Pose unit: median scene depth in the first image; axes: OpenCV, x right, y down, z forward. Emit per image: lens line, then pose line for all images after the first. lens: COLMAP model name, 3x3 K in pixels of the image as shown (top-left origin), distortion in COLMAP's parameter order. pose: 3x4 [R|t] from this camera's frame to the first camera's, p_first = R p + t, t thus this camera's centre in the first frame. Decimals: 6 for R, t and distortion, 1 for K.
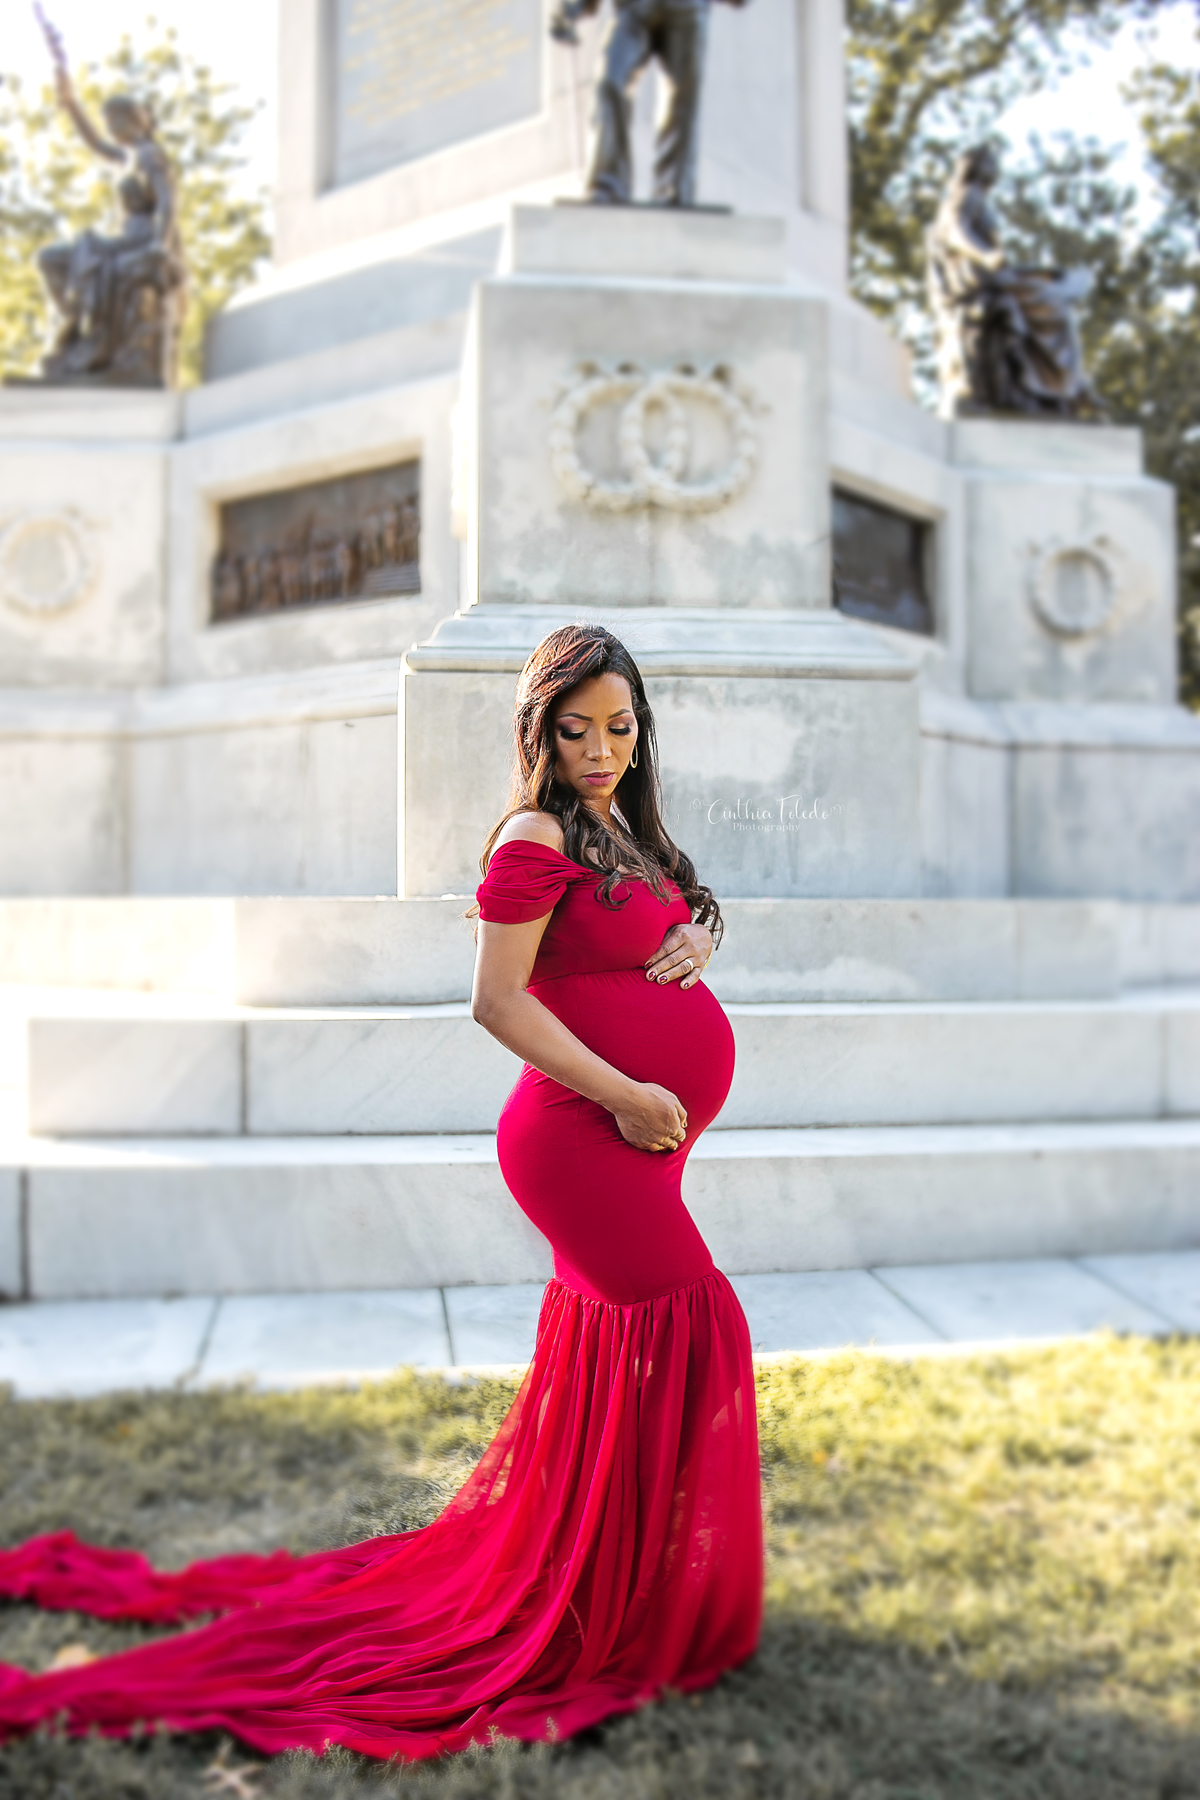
lens RADIAL K [[1783.6, 0, 589.1], [0, 1783.6, 900.7], [0, 0, 1]] dist [-0.145075, 0.100494]
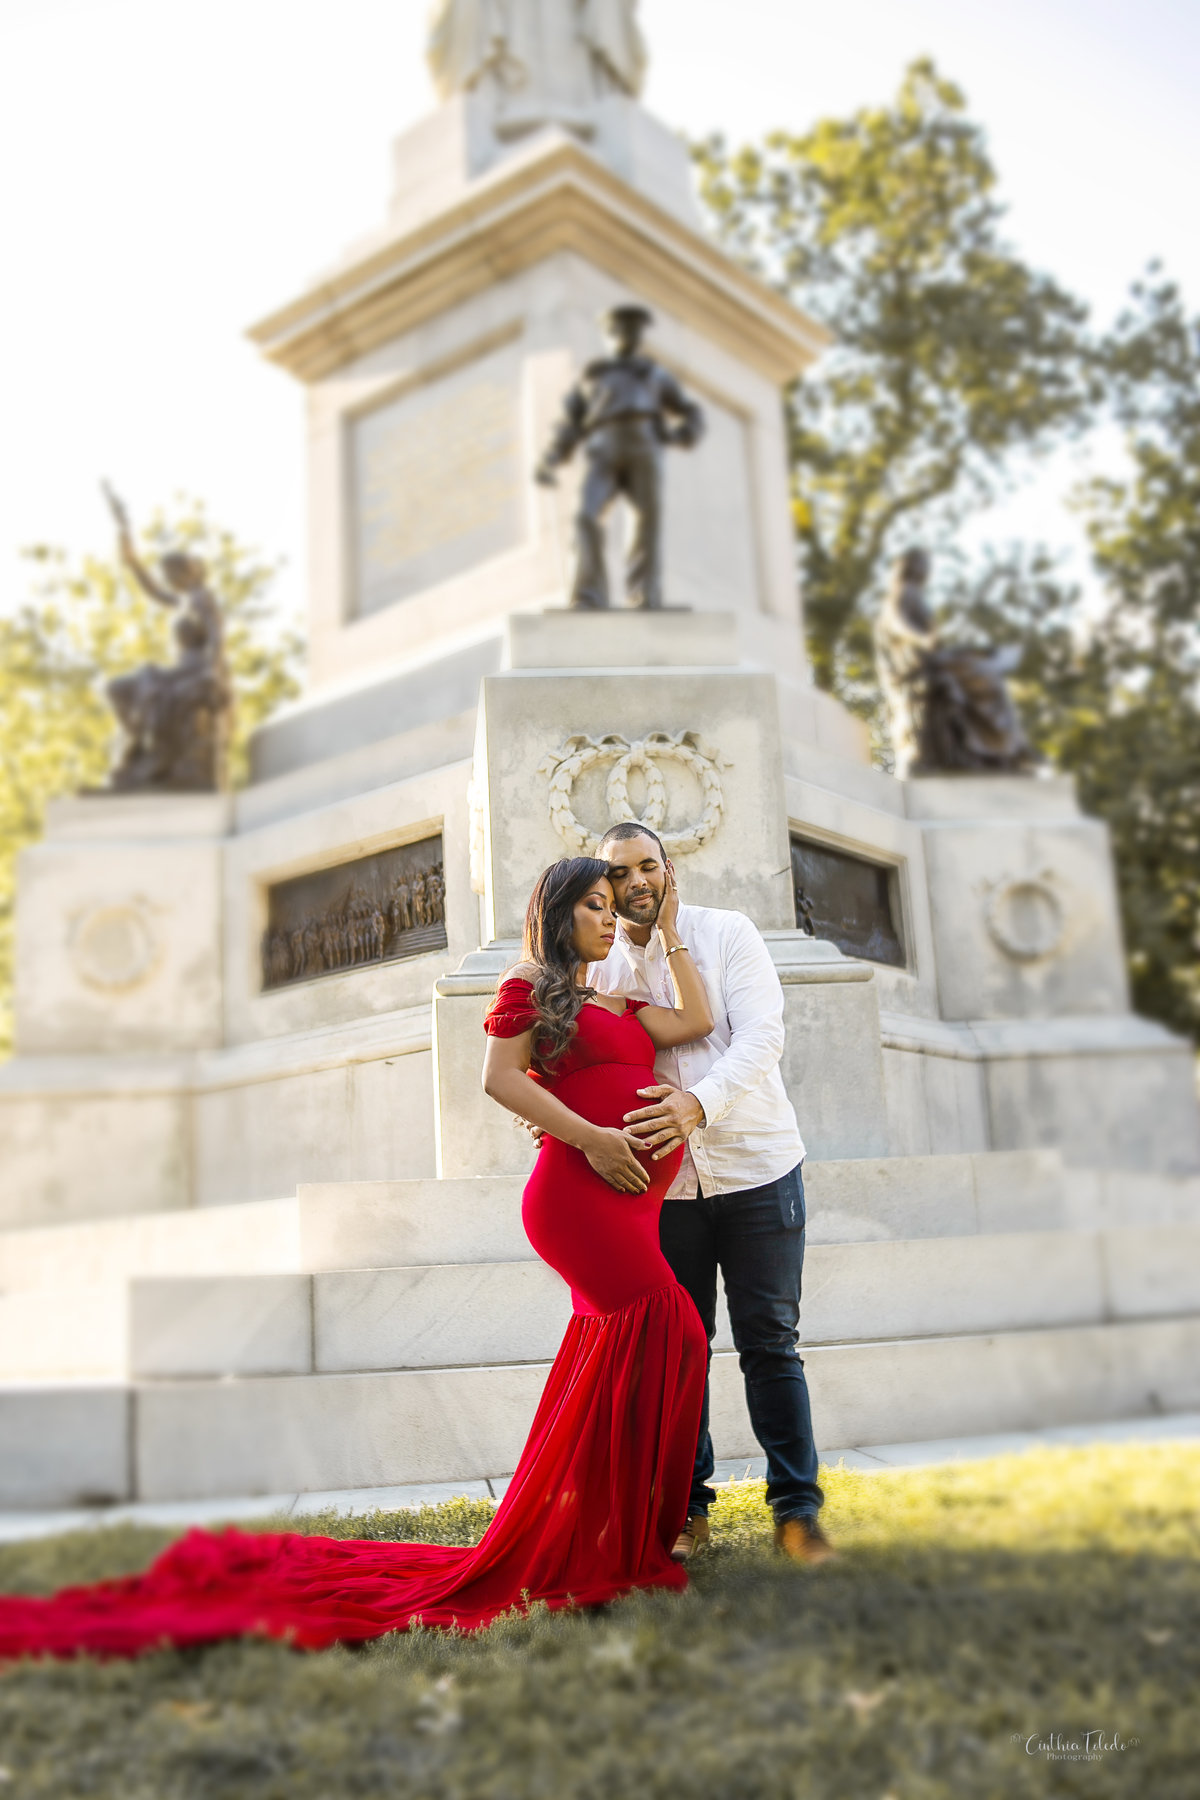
lens RADIAL K [[1783.6, 0, 589.1], [0, 1783.6, 900.7], [0, 0, 1]] dist [-0.145075, 0.100494]
pose [[0.998269, -0.057829, -0.010699, 0.009735], [0.053760, 0.971066, -0.232680, 0.063122], [0.023845, 0.231702, 0.972494, -0.114094]]
